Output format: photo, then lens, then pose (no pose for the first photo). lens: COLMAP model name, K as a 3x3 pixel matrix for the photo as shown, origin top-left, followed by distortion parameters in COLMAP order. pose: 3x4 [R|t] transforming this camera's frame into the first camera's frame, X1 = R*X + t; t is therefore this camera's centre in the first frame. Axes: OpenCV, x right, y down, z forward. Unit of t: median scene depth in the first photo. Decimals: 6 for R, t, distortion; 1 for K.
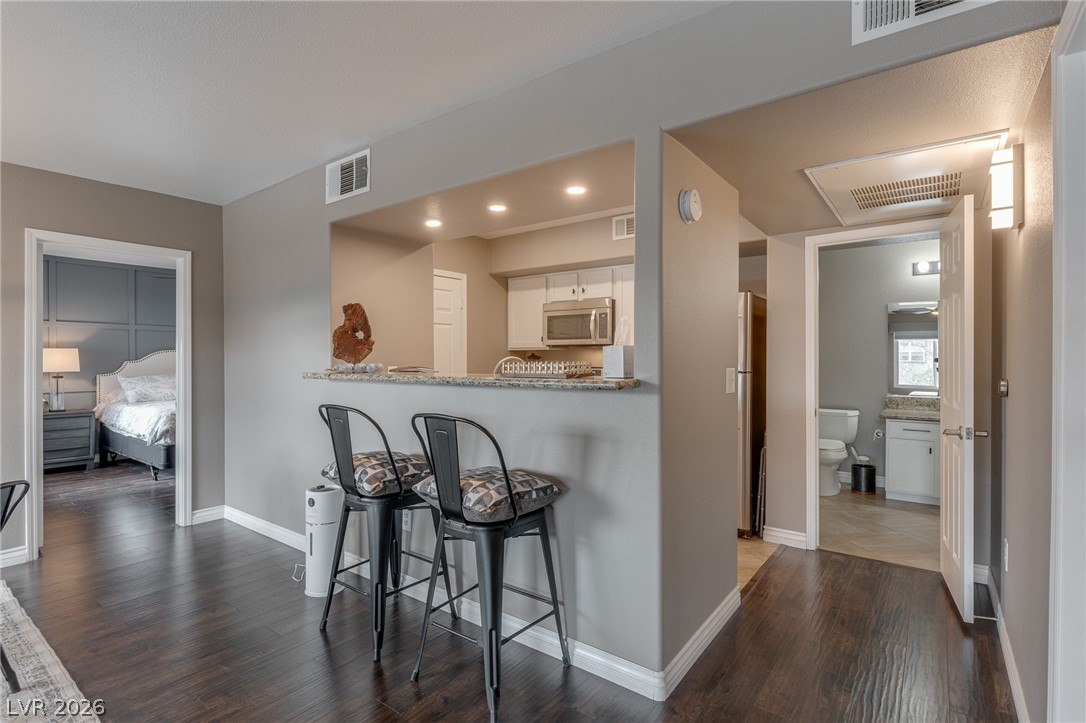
lens RADIAL K [[525.3, 0, 539.6], [0, 525.3, 359.8], [0, 0, 1]] dist [-0.003469, -0.002202]
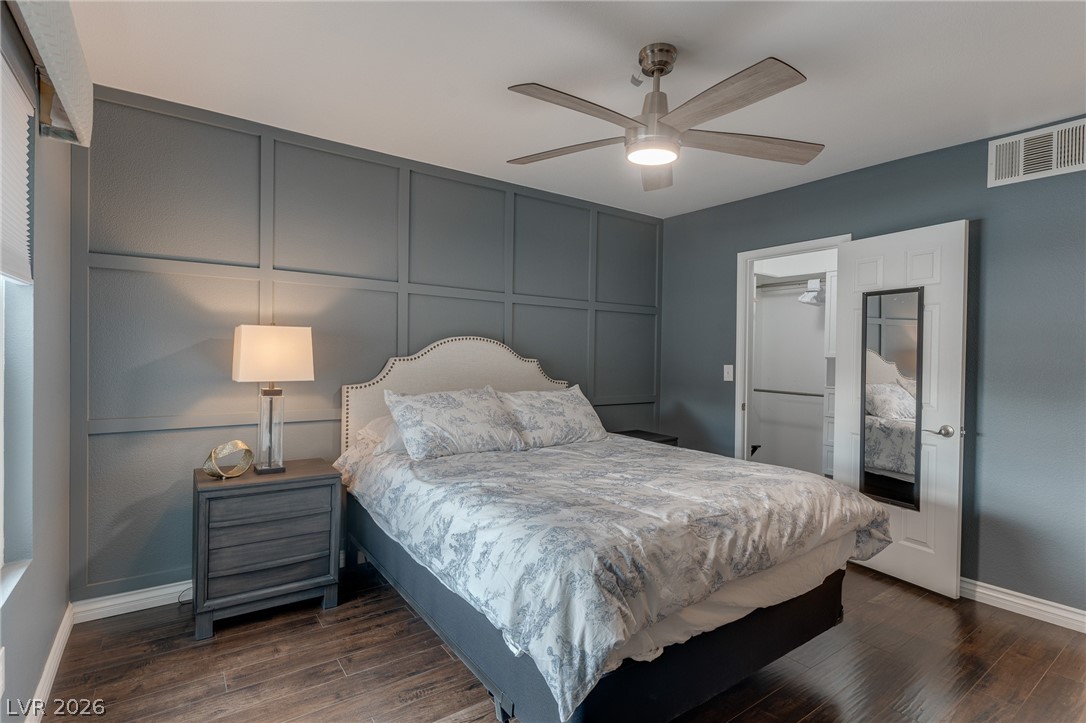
lens RADIAL K [[525.3, 0, 539.6], [0, 525.3, 359.8], [0, 0, 1]] dist [-0.003469, -0.002202]
pose [[0.954451, 0.020543, -0.297661, -0.557012], [-0.019172, 0.999788, 0.007526, -0.001720], [0.297753, -0.001477, 0.954642, 0.624348]]
